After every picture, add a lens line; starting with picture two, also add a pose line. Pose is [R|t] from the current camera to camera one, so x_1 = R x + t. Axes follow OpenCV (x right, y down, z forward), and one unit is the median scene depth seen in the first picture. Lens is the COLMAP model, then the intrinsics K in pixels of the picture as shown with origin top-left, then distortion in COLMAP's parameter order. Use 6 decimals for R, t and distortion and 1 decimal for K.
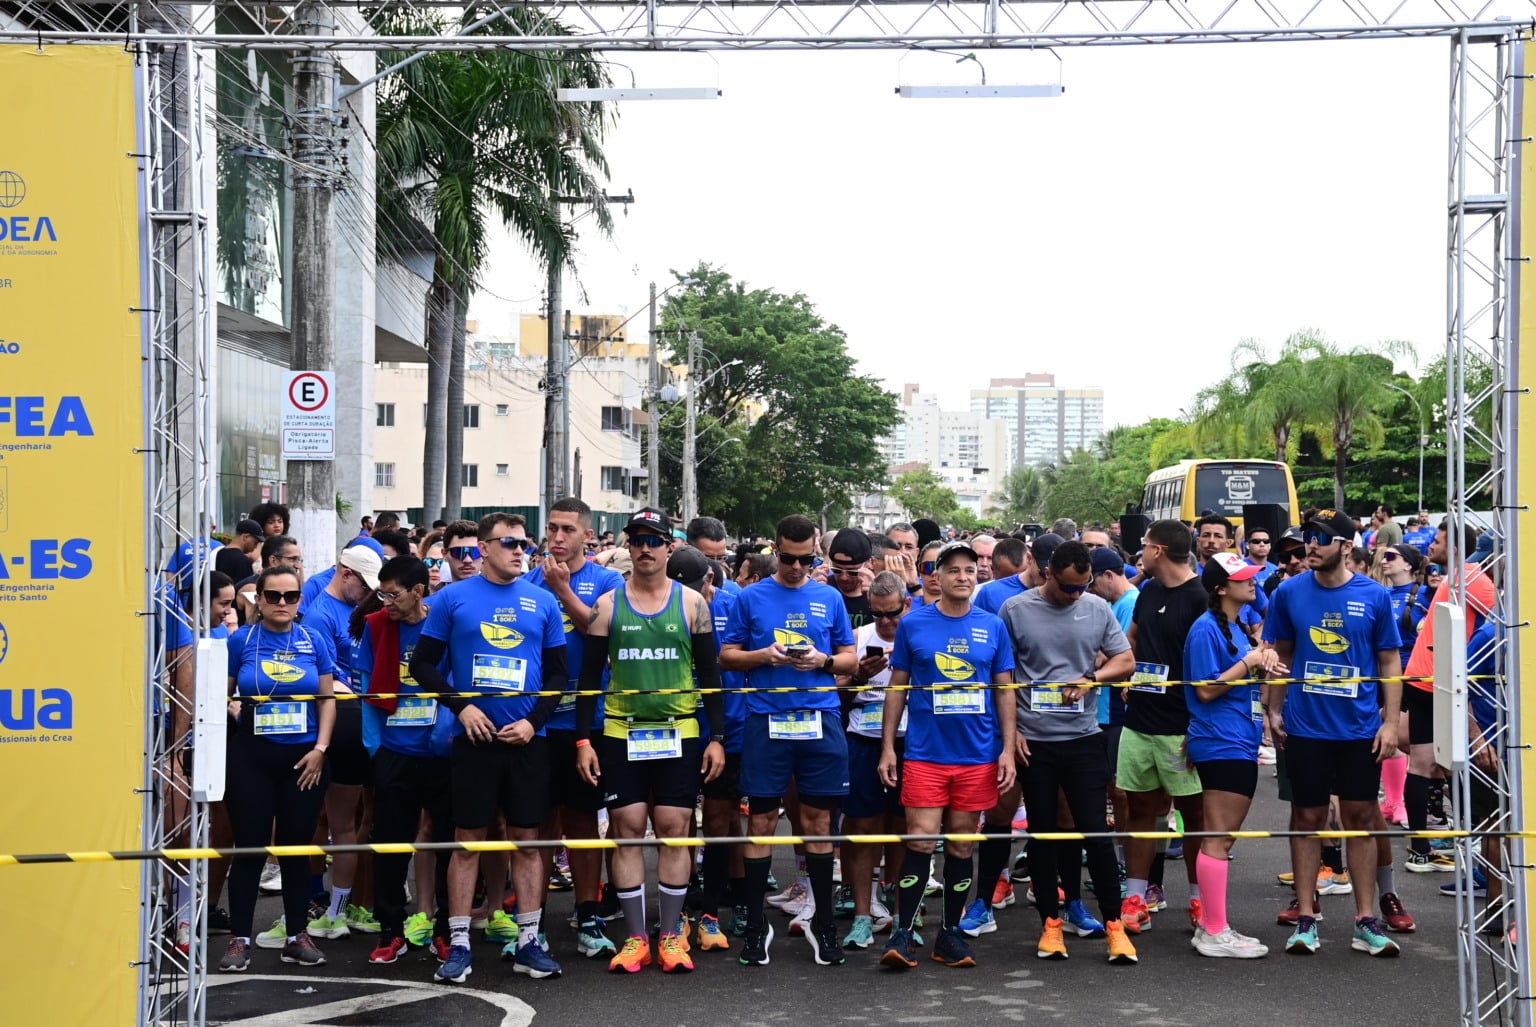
lens RADIAL K [[2211.4, 0, 768.0], [0, 2211.4, 513.5], [0, 0, 1]] dist [0.015039, 0.028605]
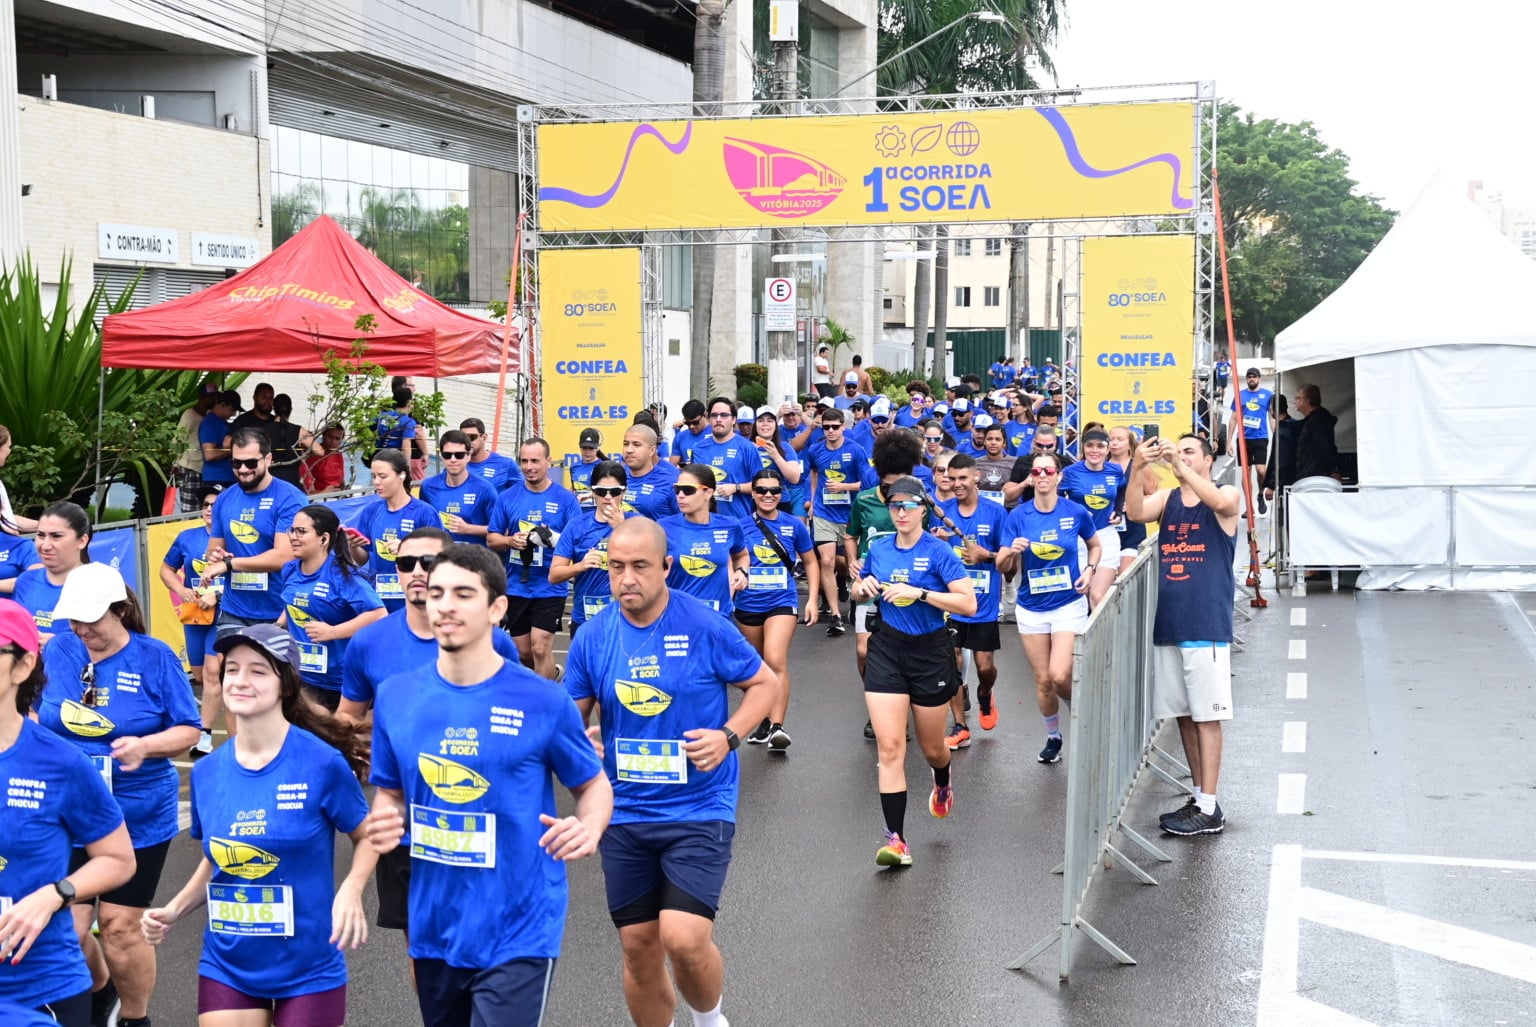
lens RADIAL K [[2211.4, 0, 768.0], [0, 2211.4, 513.5], [0, 0, 1]] dist [0.015039, 0.028605]
pose [[0.962904, 0.018148, -0.269235, 0.058742], [0.007425, 0.995576, 0.093661, -0.010321], [0.269744, -0.092186, 0.958509, -0.157432]]
